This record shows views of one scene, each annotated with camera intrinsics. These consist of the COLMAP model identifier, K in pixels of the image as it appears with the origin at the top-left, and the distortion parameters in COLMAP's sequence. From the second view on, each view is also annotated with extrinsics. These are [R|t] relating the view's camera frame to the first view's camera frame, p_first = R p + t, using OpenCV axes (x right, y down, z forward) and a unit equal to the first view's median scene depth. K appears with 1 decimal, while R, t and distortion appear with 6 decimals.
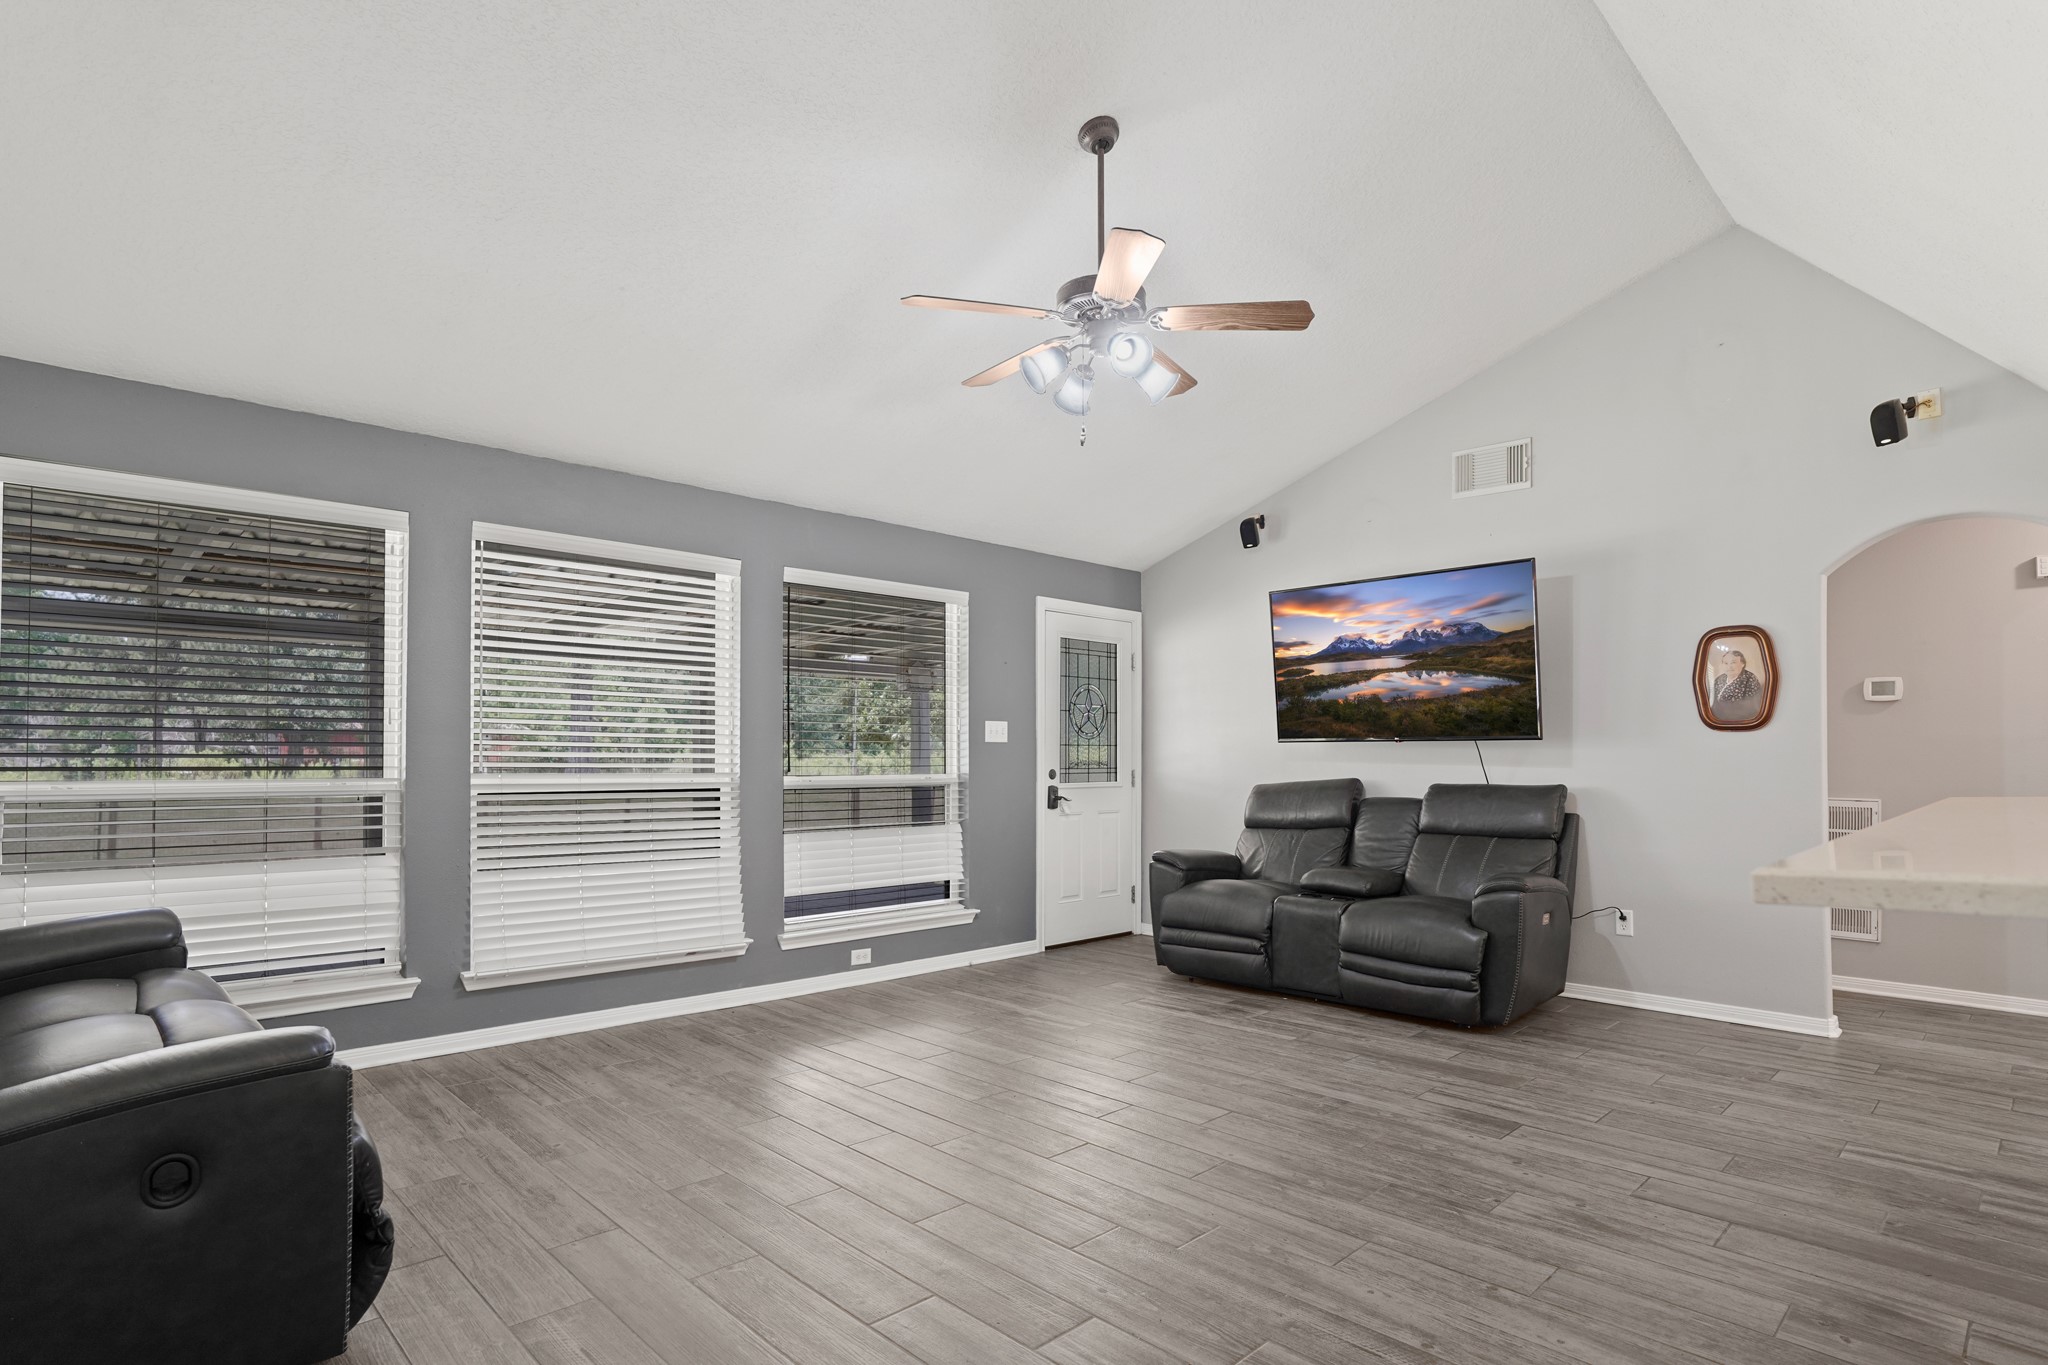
lens RADIAL K [[1072.9, 0, 1019.1], [0, 1072.9, 785.3], [0, 0, 1]] dist [-0.069758, 0.028109]
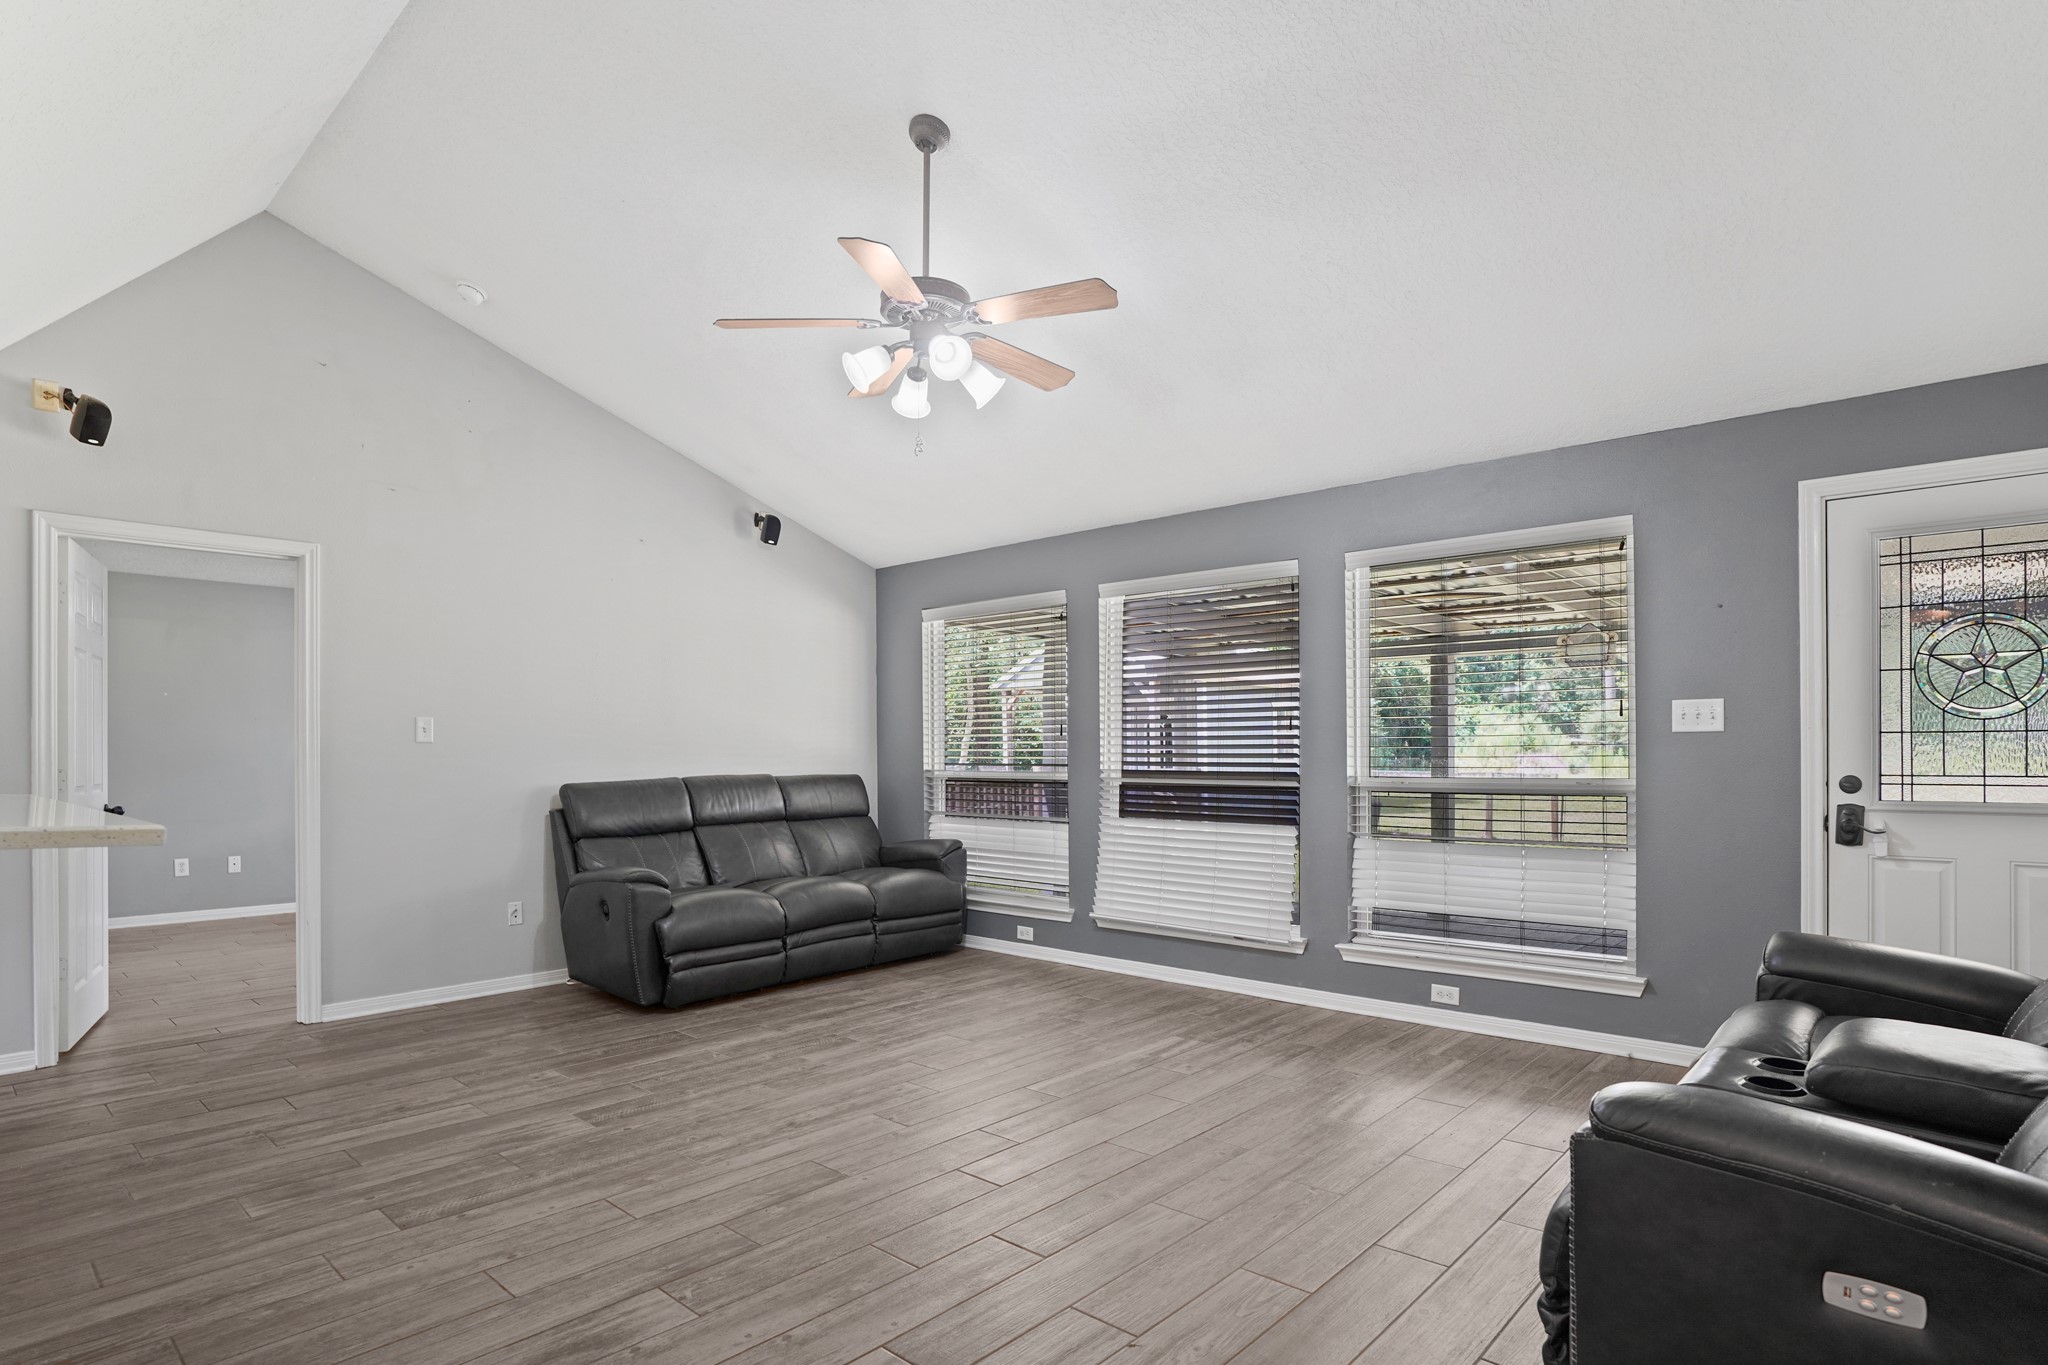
lens RADIAL K [[1072.9, 0, 1019.1], [0, 1072.9, 785.3], [0, 0, 1]] dist [-0.069758, 0.028109]
pose [[0.041828, 0.028464, -0.998719, 0.723744], [-0.015888, 0.999487, 0.027821, -0.023102], [0.998999, 0.014704, 0.042258, 0.687371]]
